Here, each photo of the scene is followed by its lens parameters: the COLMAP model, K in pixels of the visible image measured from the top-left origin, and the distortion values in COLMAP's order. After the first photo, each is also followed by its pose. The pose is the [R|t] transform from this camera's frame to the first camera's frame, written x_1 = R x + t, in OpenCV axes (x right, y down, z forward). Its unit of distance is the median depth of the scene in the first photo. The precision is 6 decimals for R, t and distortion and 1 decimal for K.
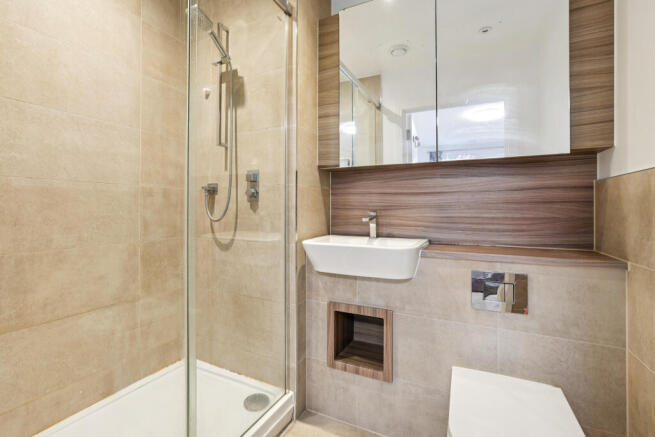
lens RADIAL K [[305.1, 0, 323.9], [0, 305.1, 212.2], [0, 0, 1]] dist [-0.017651, -0.000042]
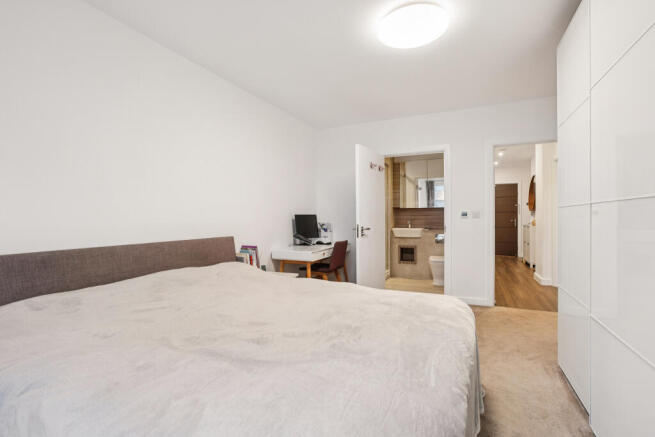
lens RADIAL K [[305.1, 0, 330.2], [0, 305.1, 220.2], [0, 0, 1]] dist [-0.017651, -0.000042]
pose [[0.999814, -0.004208, 0.018834, -0.856964], [0.004444, 0.999912, -0.012509, 0.035867], [-0.018779, 0.012591, 0.999744, -2.603759]]
